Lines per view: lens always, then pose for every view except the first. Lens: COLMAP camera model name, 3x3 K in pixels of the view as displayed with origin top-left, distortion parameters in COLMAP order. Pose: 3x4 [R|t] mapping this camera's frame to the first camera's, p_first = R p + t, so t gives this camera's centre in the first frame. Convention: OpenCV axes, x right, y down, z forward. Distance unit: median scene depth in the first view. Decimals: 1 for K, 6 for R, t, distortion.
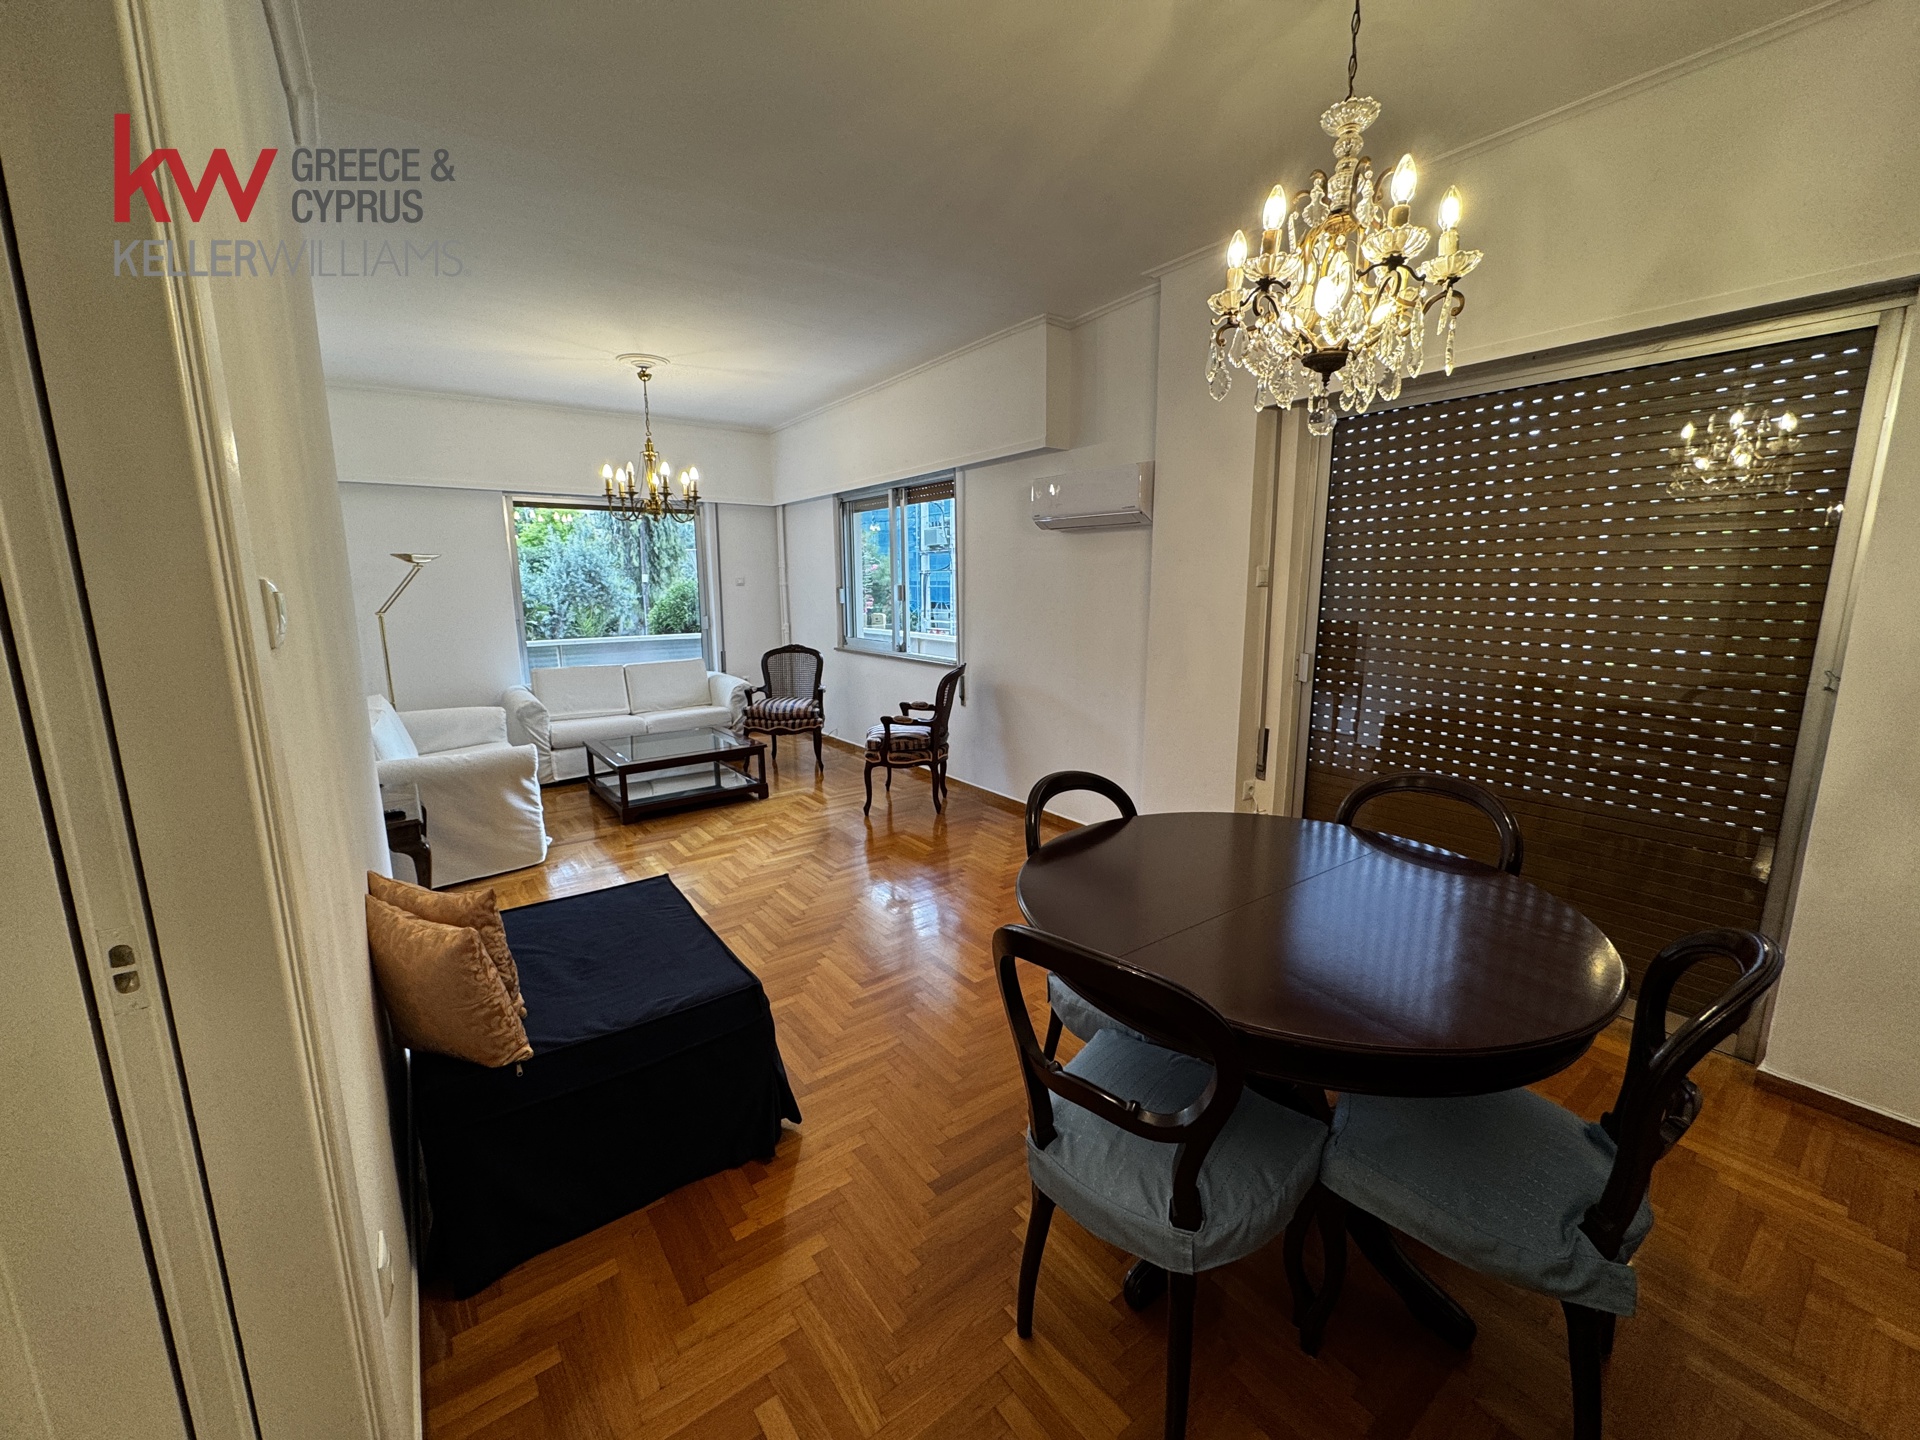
lens RADIAL K [[762.3, 0, 955.6], [0, 762.3, 717.4], [0, 0, 1]] dist [-0.004628, 0.000695]
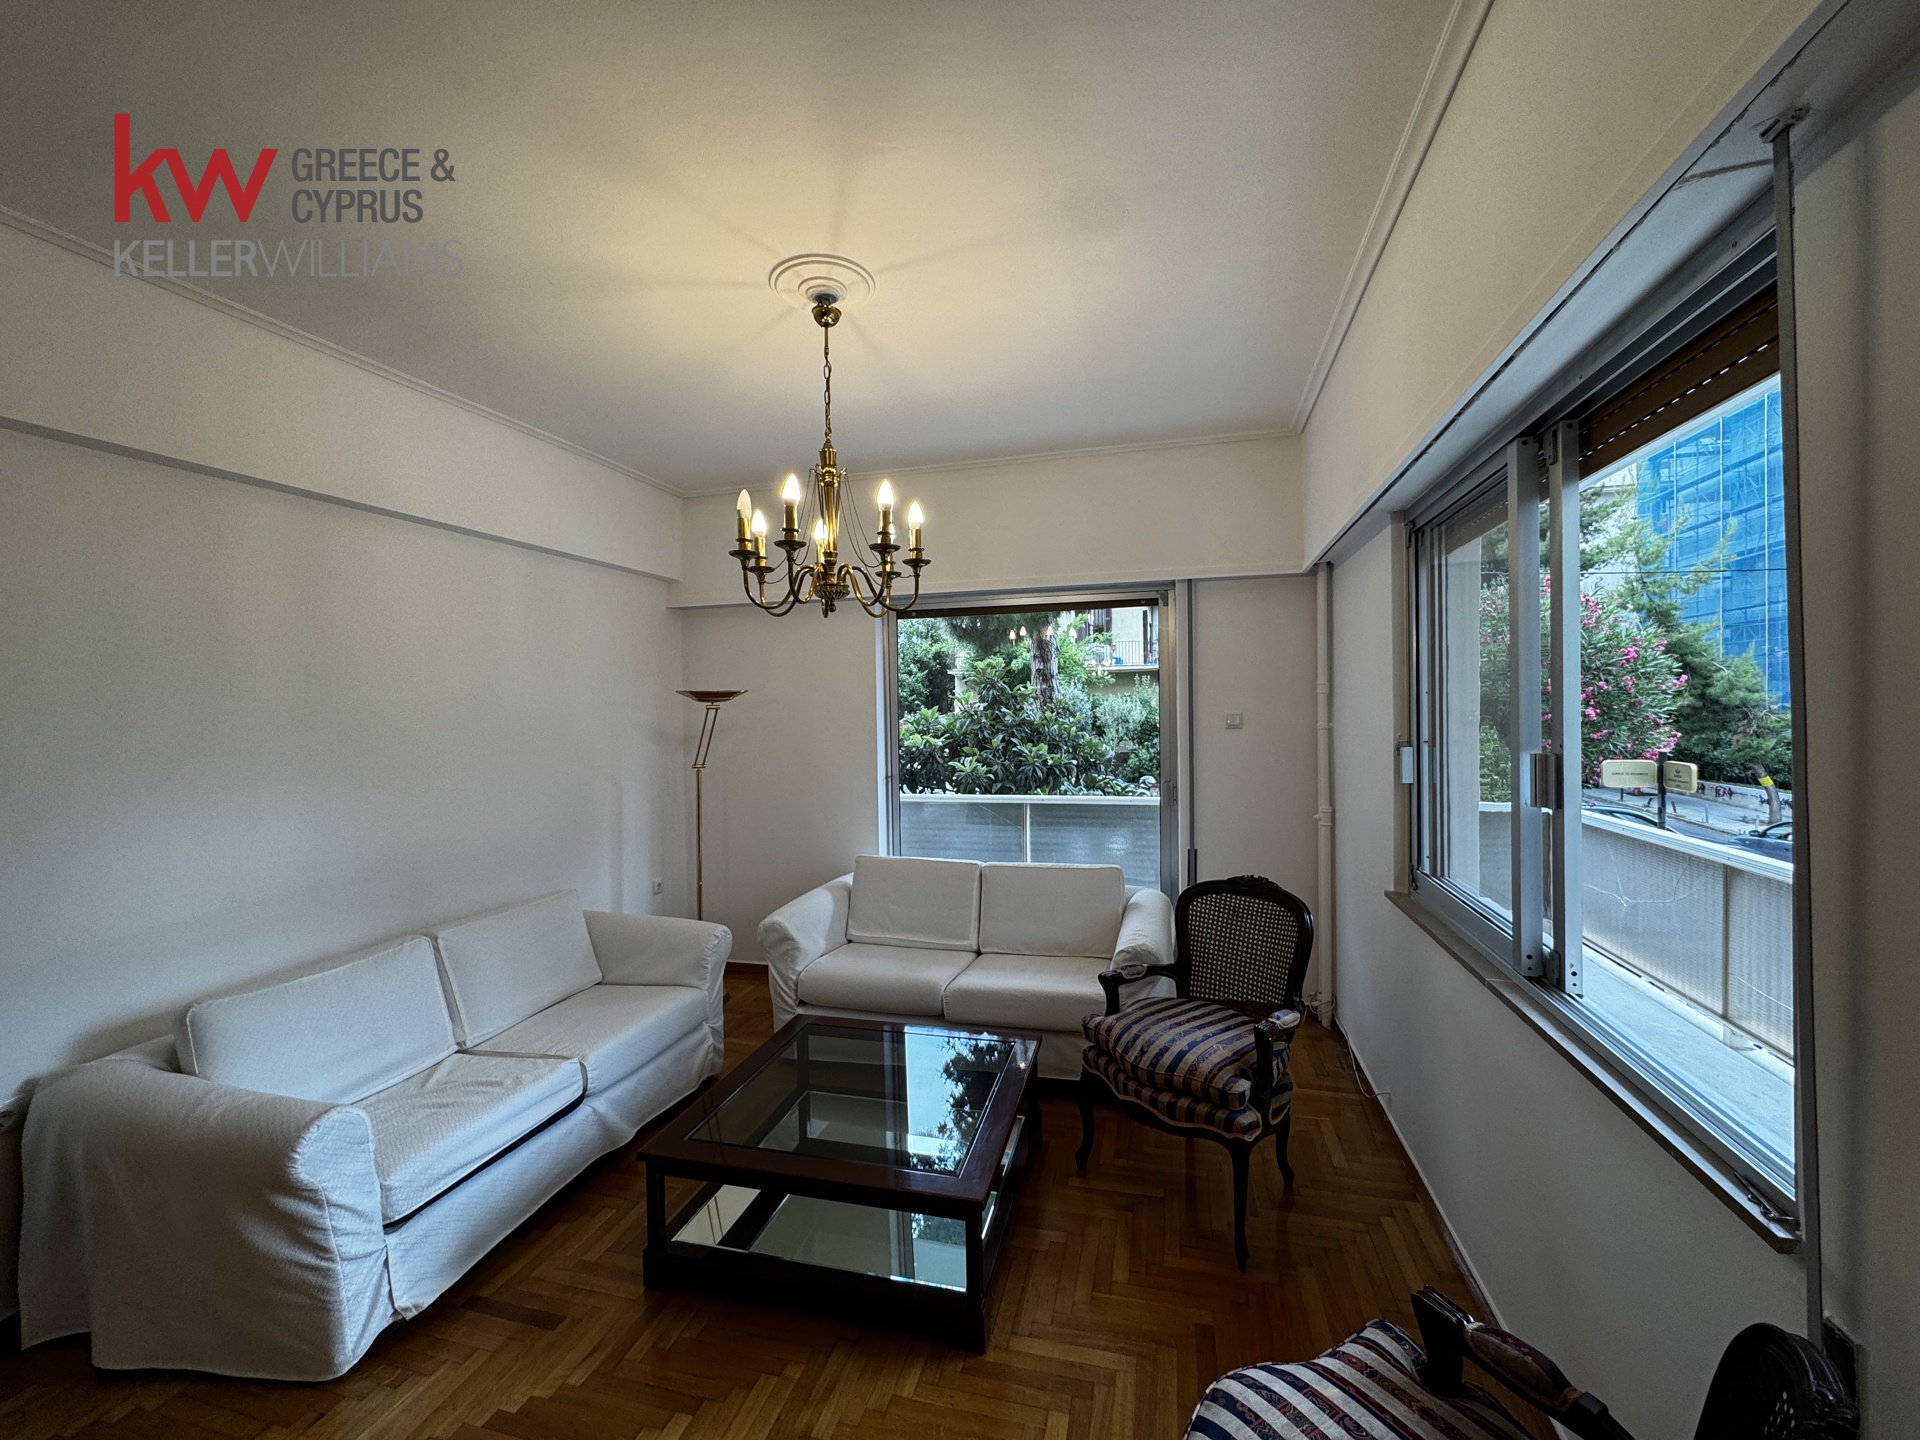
lens RADIAL K [[762.3, 0, 962.5], [0, 762.3, 724.8], [0, 0, 1]] dist [-0.004628, 0.000695]
pose [[0.624821, 0.014294, -0.780637, 0.016883], [-0.125851, 0.988602, -0.082629, -0.149316], [0.770558, 0.149873, 0.619498, 0.725827]]
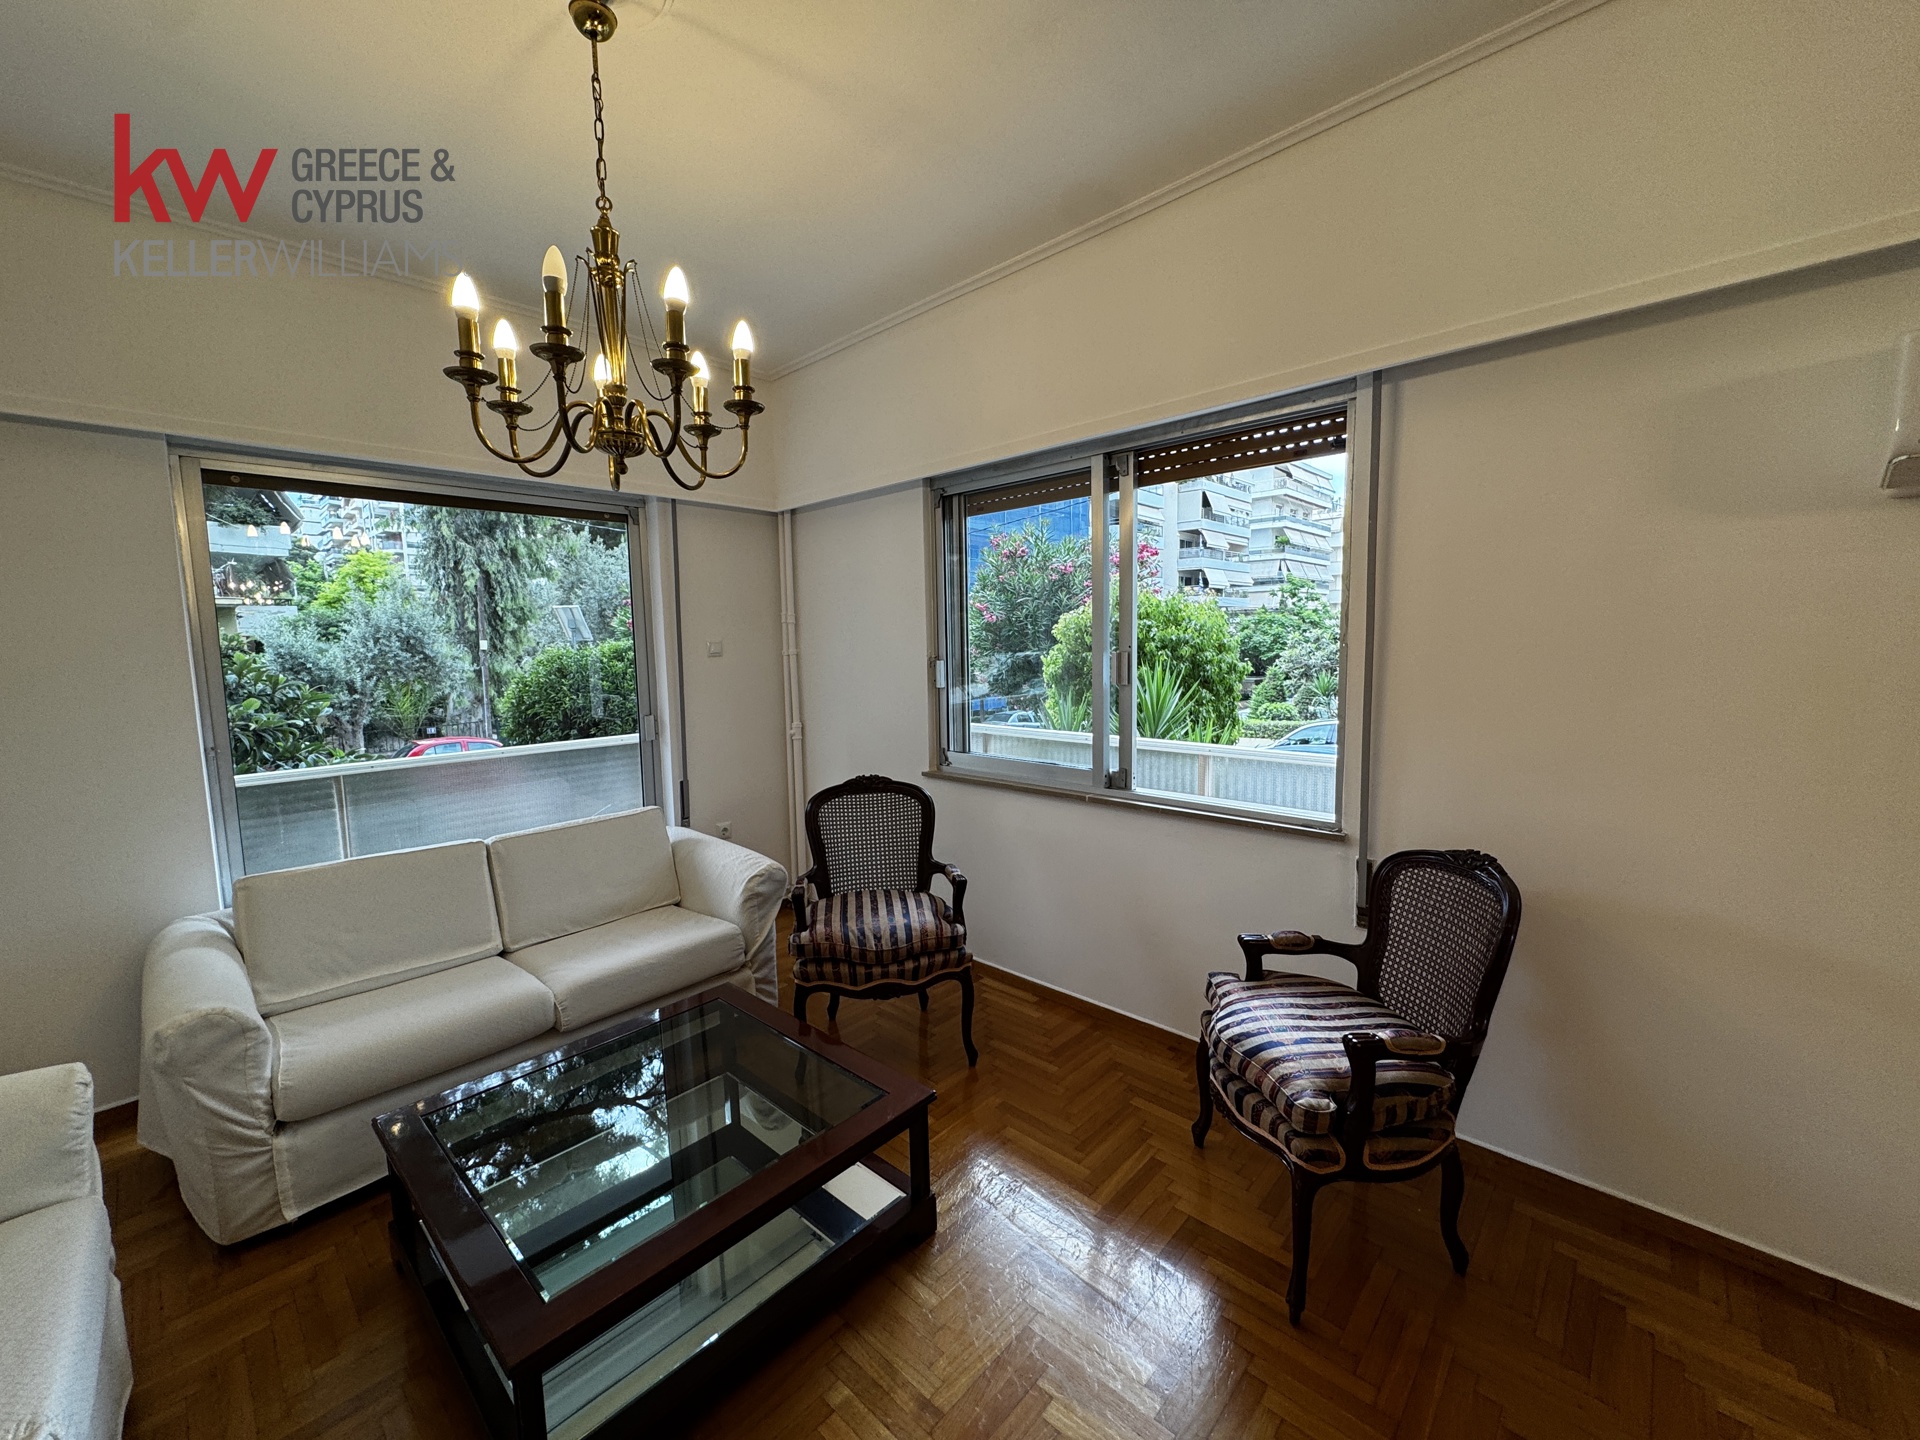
lens RADIAL K [[762.3, 0, 961.5], [0, 762.3, 721.7], [0, 0, 1]] dist [-0.004628, 0.000695]
pose [[0.982913, -0.031651, 0.181330, -0.289945], [0.044992, 0.996536, -0.069940, -0.112659], [-0.178489, 0.076903, 0.980932, 0.612584]]
